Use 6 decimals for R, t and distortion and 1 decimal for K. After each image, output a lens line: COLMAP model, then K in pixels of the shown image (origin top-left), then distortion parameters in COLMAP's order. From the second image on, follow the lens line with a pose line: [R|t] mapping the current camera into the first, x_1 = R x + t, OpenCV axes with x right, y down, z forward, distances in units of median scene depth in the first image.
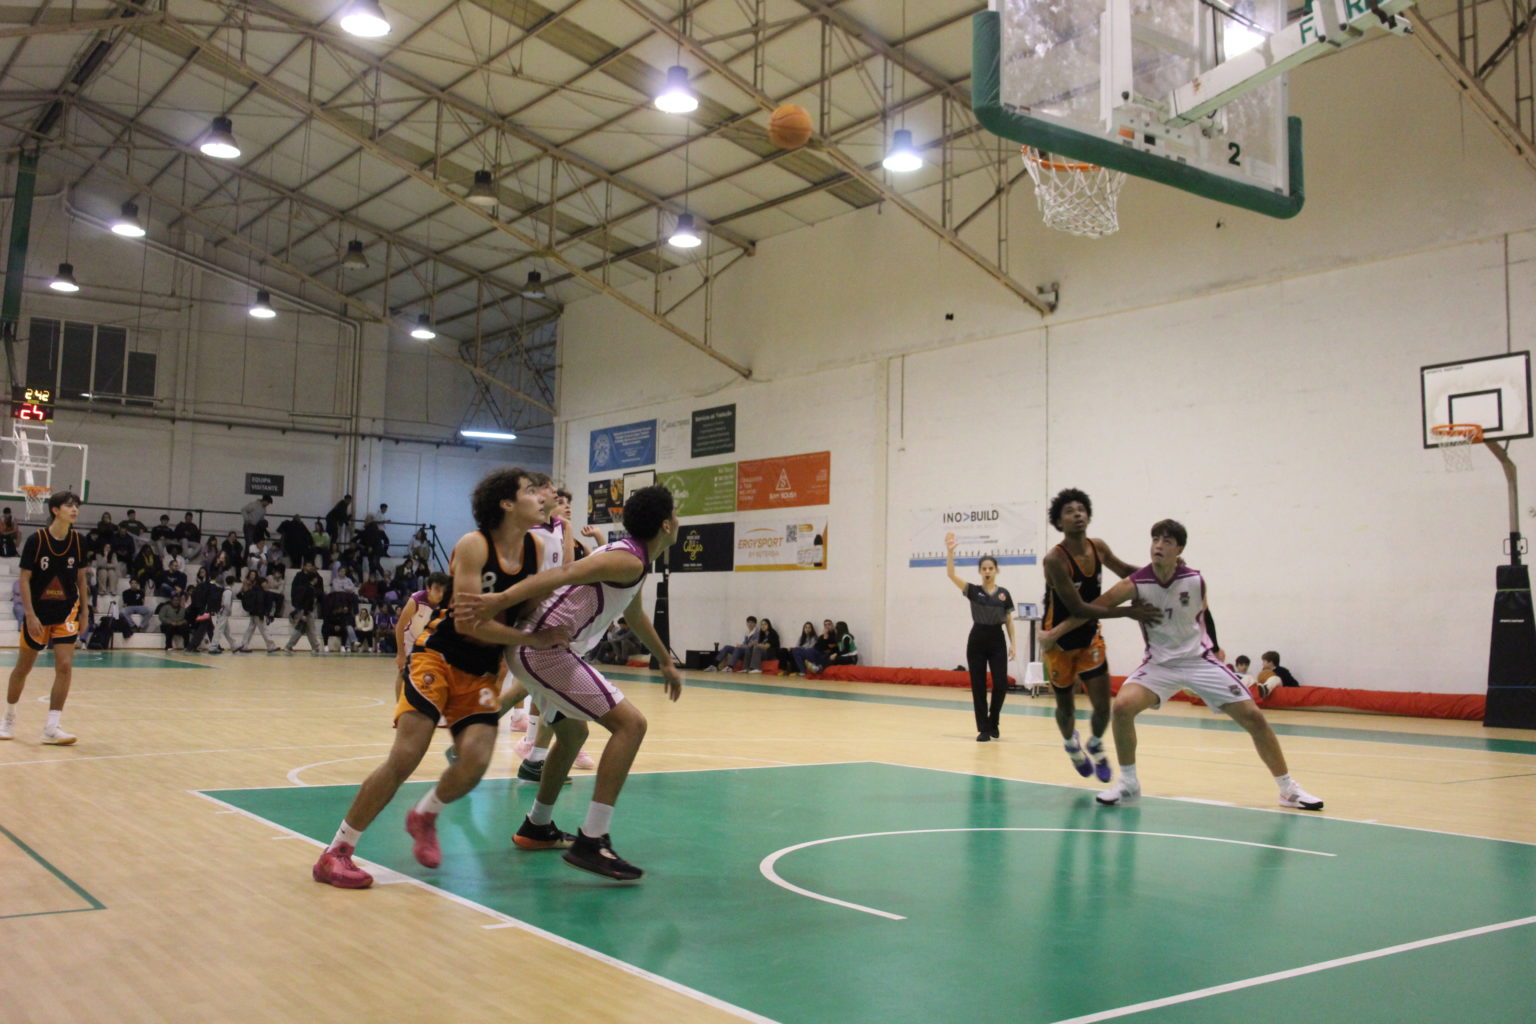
lens RADIAL K [[1485.0, 0, 767.8], [0, 1485.0, 486.2], [0, 0, 1]] dist [0.001328, 0.000046]
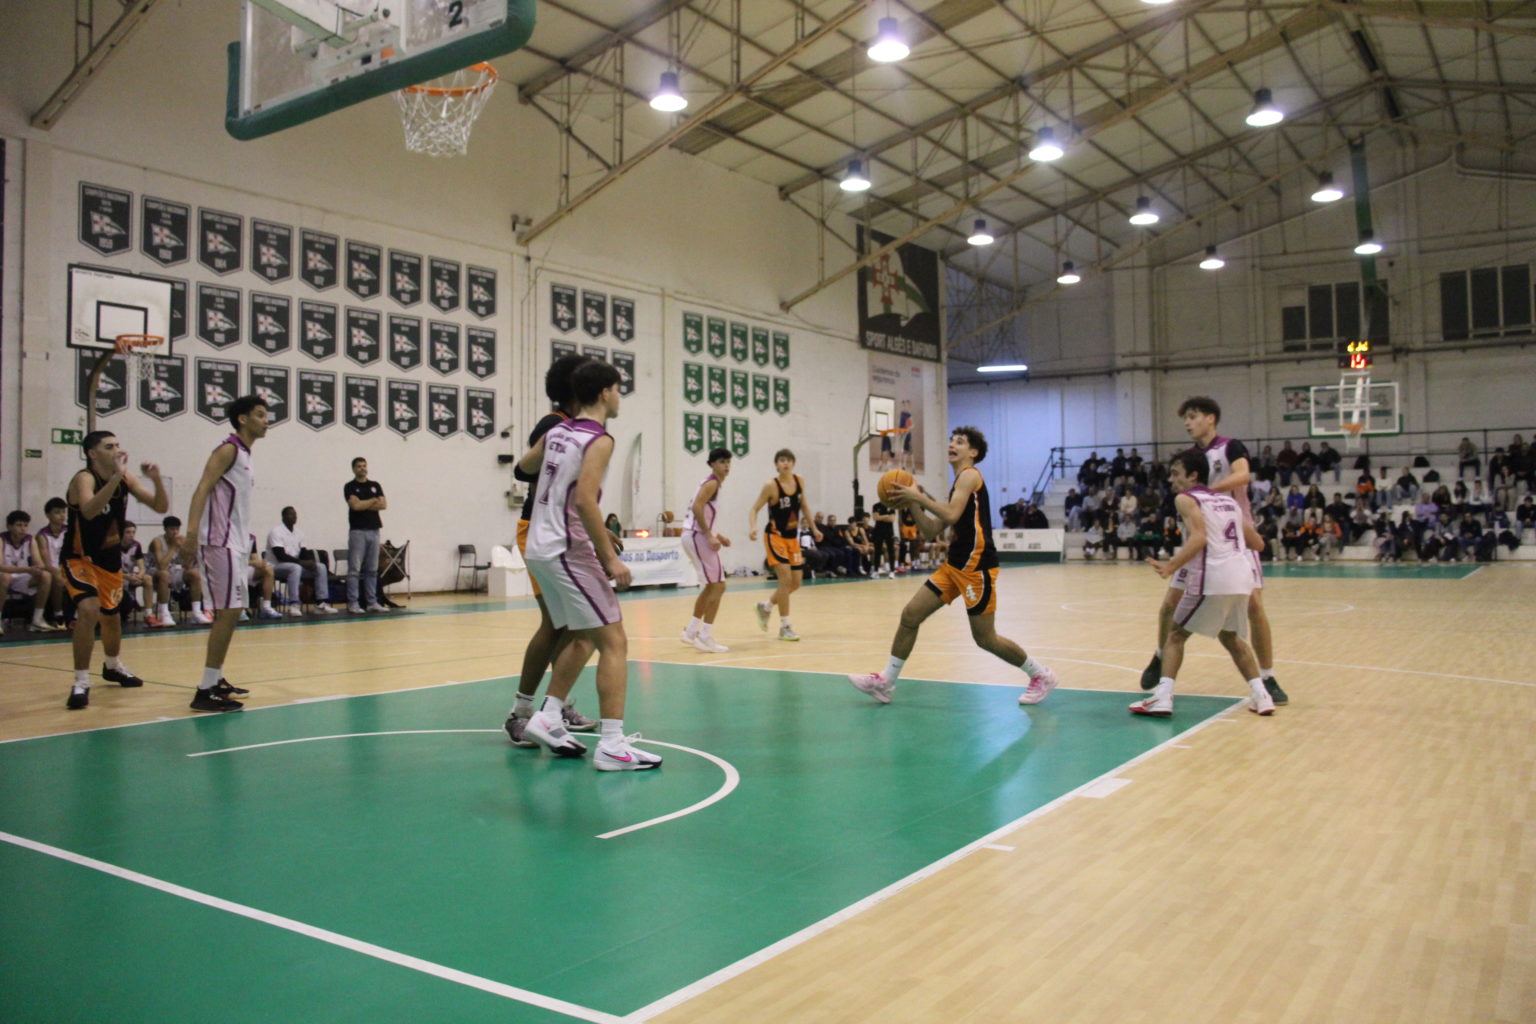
lens RADIAL K [[1297.4, 0, 768.0], [0, 1297.4, 512.0], [0, 0, 1]] dist [-0.167845, 0.158294]
pose [[0.356381, -0.043117, -0.933345, 0.201476], [0.107247, 0.994220, -0.004979, 0.018249], [0.928165, -0.098324, 0.358945, 0.150560]]
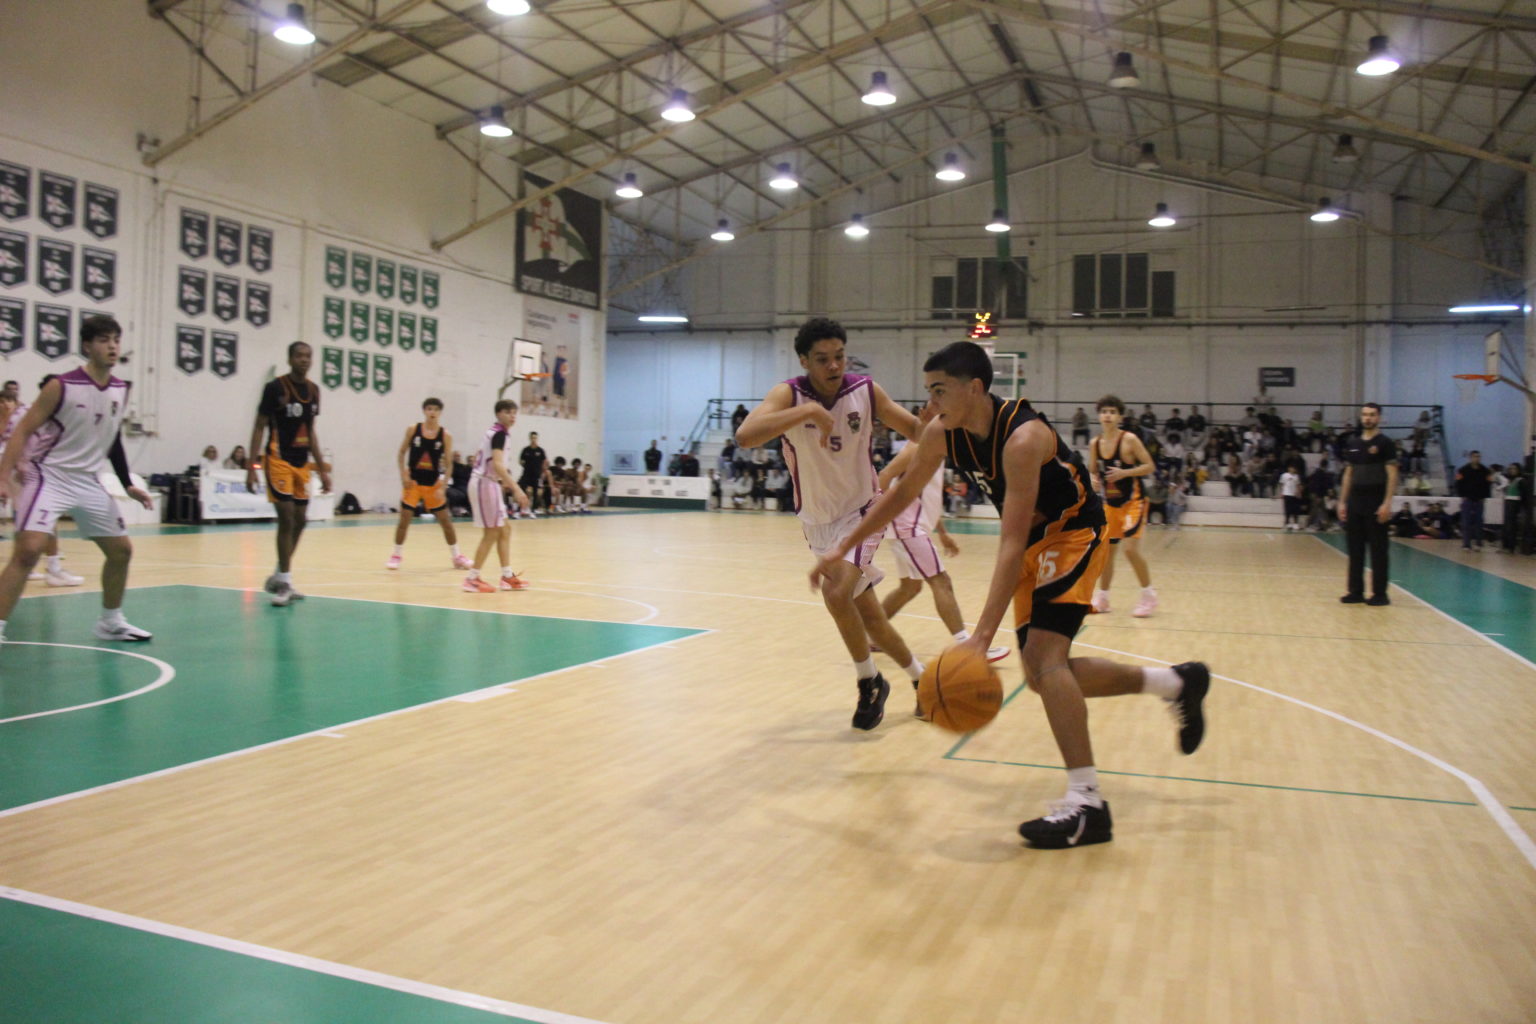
lens RADIAL K [[1297.4, 0, 768.0], [0, 1297.4, 512.0], [0, 0, 1]] dist [-0.167845, 0.158294]
pose [[0.557133, 0.010359, -0.830358, 0.237706], [0.065097, 0.996300, 0.056107, 0.022379], [0.827868, -0.085313, 0.554398, 0.175677]]
